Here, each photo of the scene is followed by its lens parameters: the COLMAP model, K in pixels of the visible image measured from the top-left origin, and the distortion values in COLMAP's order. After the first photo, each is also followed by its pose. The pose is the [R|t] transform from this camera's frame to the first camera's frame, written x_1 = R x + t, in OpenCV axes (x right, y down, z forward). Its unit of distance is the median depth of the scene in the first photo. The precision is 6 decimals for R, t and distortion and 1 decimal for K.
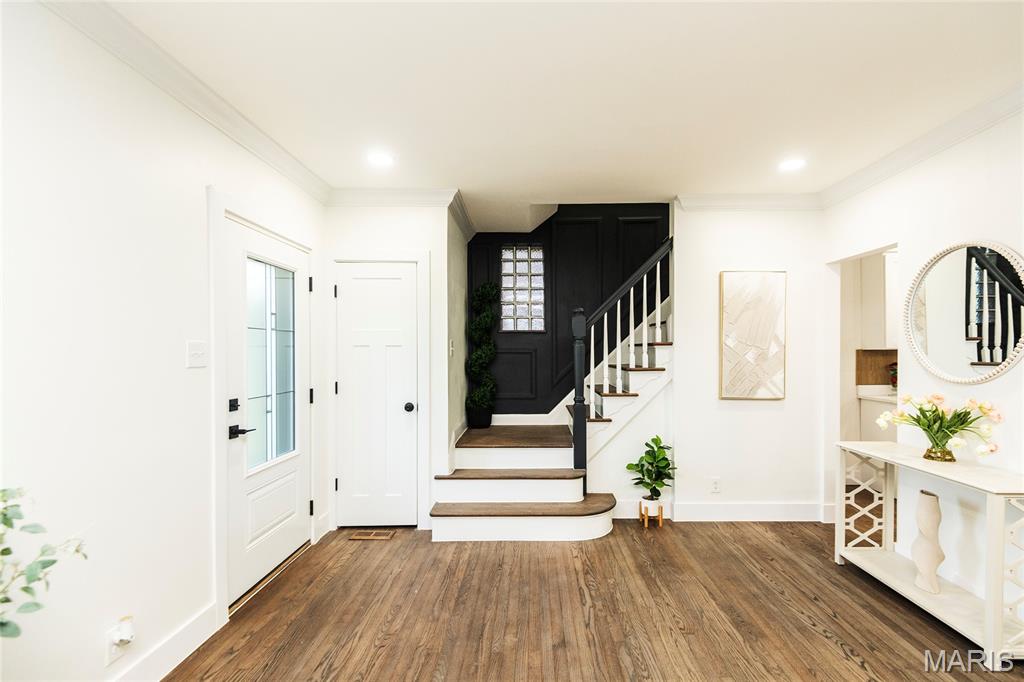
lens RADIAL K [[464.6, 0, 529.3], [0, 464.6, 352.4], [0, 0, 1]] dist [0.032044, -0.020103]
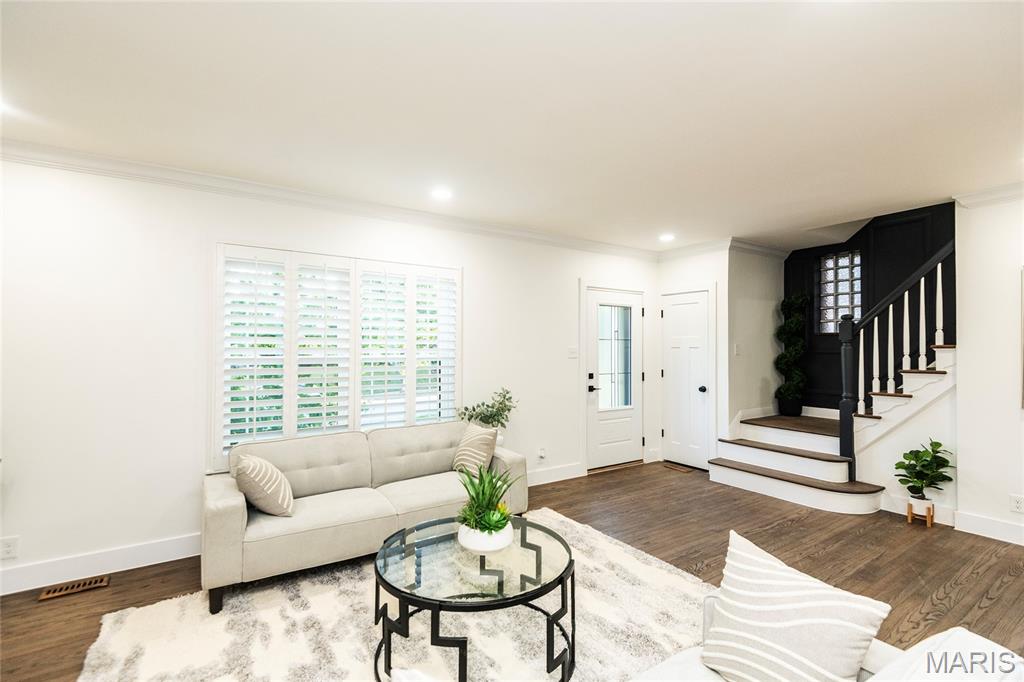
lens RADIAL K [[464.6, 0, 529.3], [0, 464.6, 352.4], [0, 0, 1]] dist [0.032044, -0.020103]
pose [[0.575127, 0.012951, -0.817961, 0.676289], [-0.005766, 0.999914, 0.011778, -0.014313], [0.818044, -0.002057, 0.575153, -0.321991]]
